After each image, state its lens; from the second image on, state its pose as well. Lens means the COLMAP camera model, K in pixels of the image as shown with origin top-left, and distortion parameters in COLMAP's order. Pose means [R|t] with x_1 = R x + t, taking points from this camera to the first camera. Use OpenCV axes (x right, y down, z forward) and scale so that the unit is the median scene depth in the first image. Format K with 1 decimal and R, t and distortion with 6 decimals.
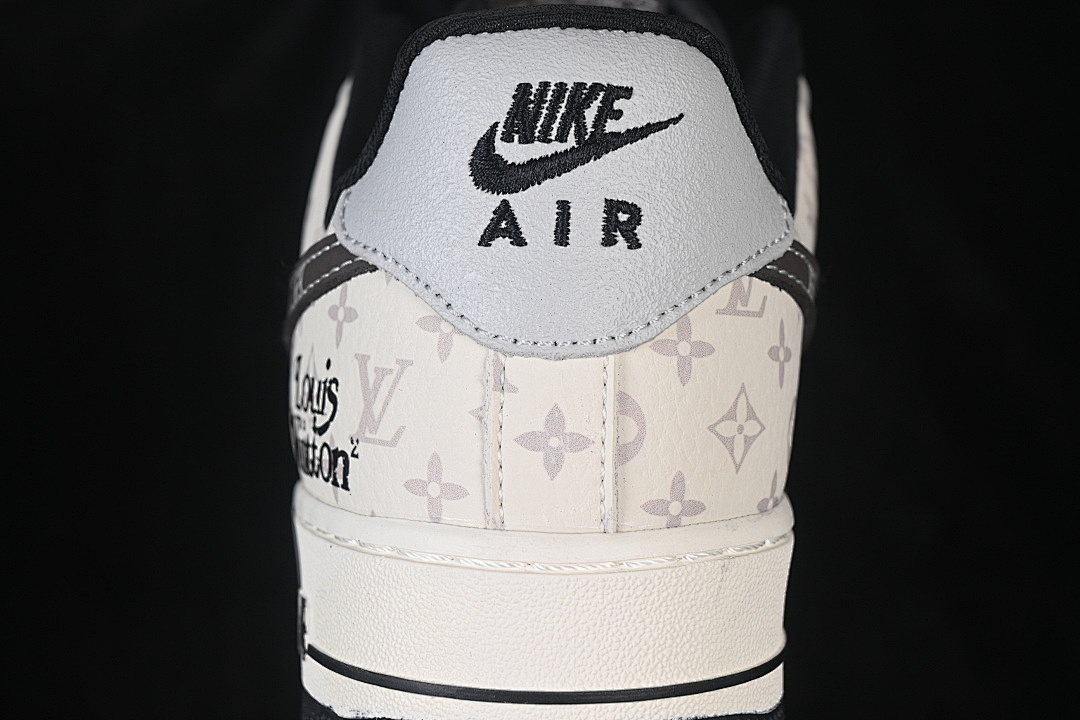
lens RADIAL K [[2330.5, 0, 541.9], [0, 2330.5, 361.3], [0, 0, 1]] dist [0.094780, 0.000000]
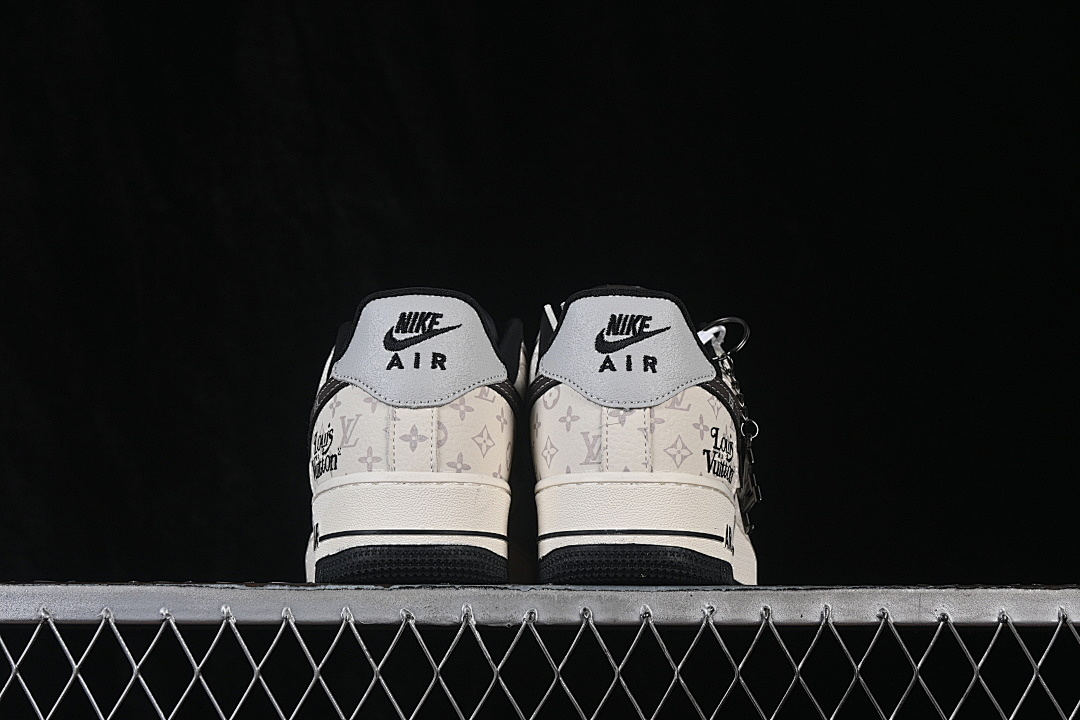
lens RADIAL K [[2330.5, 0, 538.6], [0, 2330.5, 361.7], [0, 0, 1]] dist [0.094780, 0.000000]
pose [[0.999613, -0.003808, 0.027572, 0.075851], [0.010764, 0.966417, -0.256752, 0.645658], [-0.025668, 0.256950, 0.966084, -1.650396]]
